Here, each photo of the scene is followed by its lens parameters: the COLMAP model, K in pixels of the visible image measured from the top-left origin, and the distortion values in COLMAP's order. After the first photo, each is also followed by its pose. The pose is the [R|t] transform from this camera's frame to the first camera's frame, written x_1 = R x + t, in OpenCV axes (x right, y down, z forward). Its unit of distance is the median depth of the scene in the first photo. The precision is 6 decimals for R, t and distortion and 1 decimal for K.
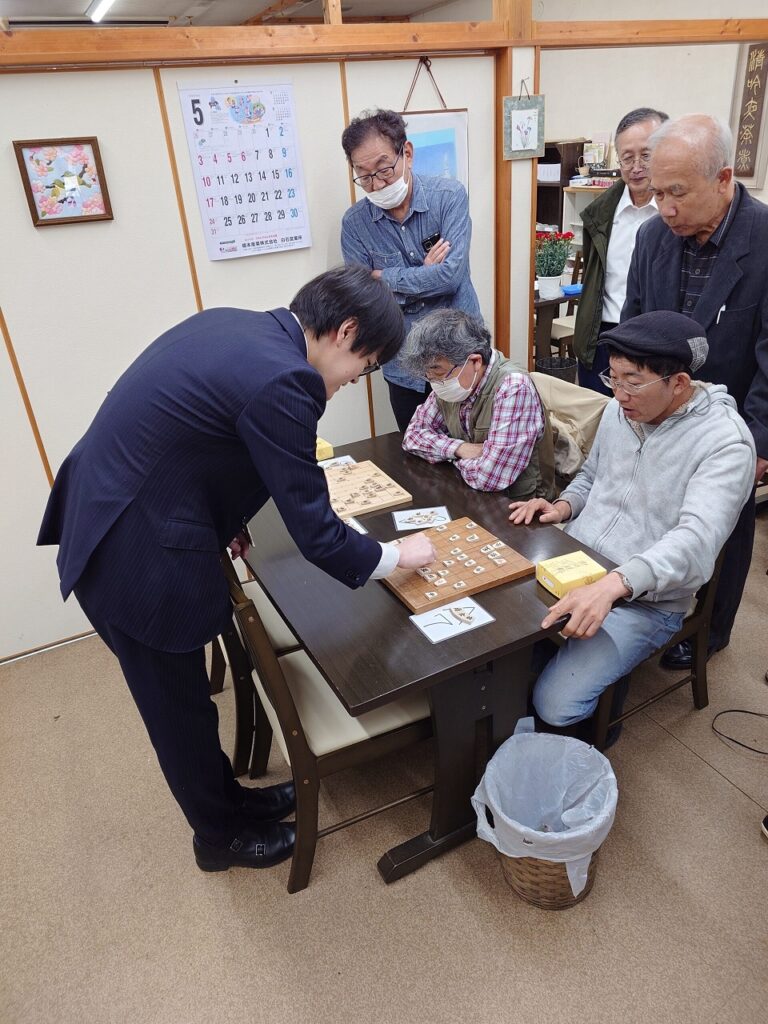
lens RADIAL K [[720.6, 0, 387.7], [0, 720.6, 509.3], [0, 0, 1]] dist [0.002745, -0.004534]
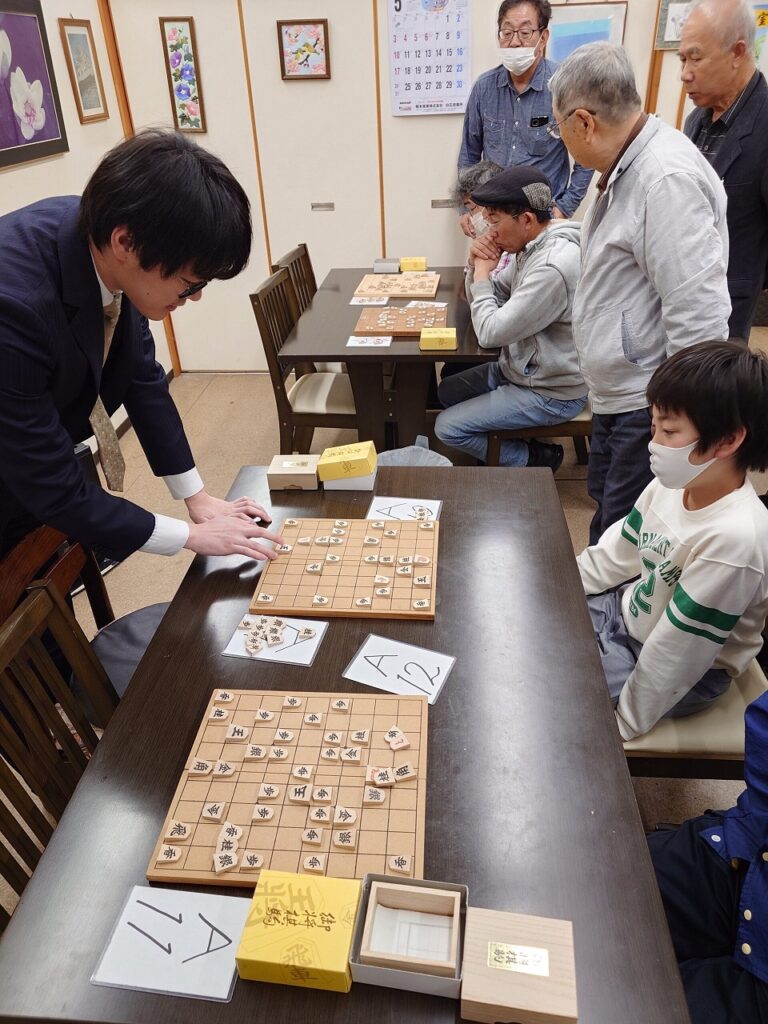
lens RADIAL K [[718.7, 0, 384.0], [0, 718.7, 512.0], [0, 0, 1]] dist [0.001246, -0.003672]
pose [[0.843848, 0.318656, -0.431717, 0.597187], [-0.265159, 0.947105, 0.180784, 0.136632], [0.466489, -0.038081, 0.883707, -0.271857]]
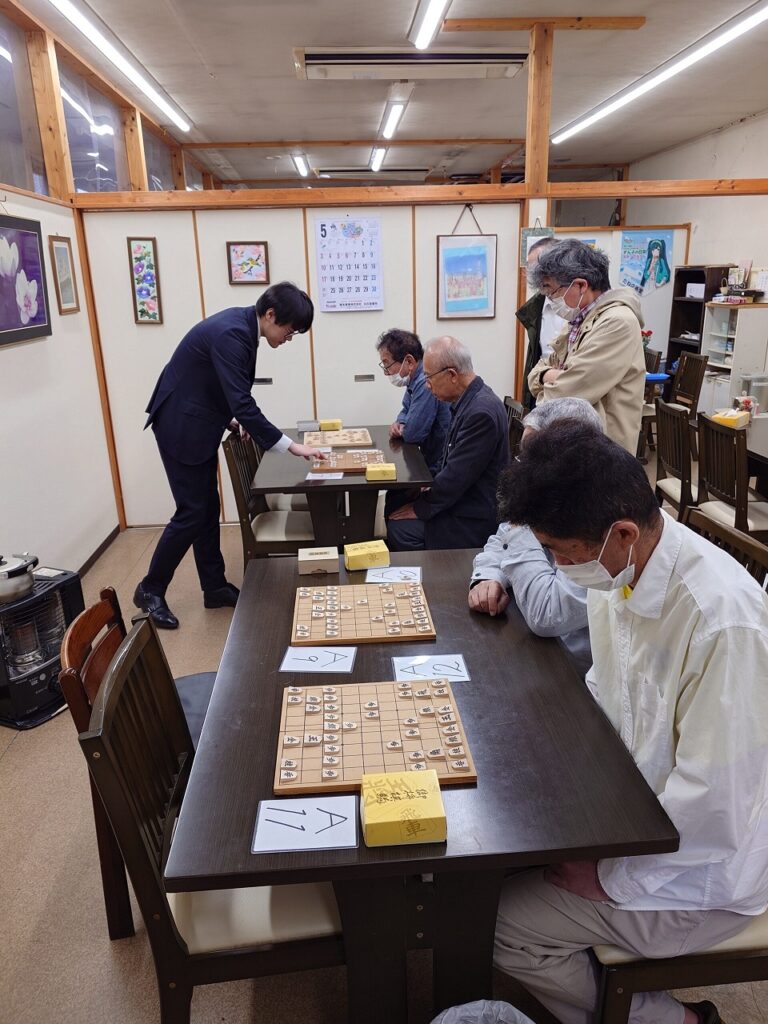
lens RADIAL K [[720.7, 0, 384.9], [0, 720.7, 507.1], [0, 0, 1]] dist [-0.000164, 0.000913]
pose [[0.915470, 0.169822, -0.364795, 0.612592], [-0.219987, 0.970327, -0.100354, 0.251154], [0.336928, 0.172122, 0.925664, -0.468658]]
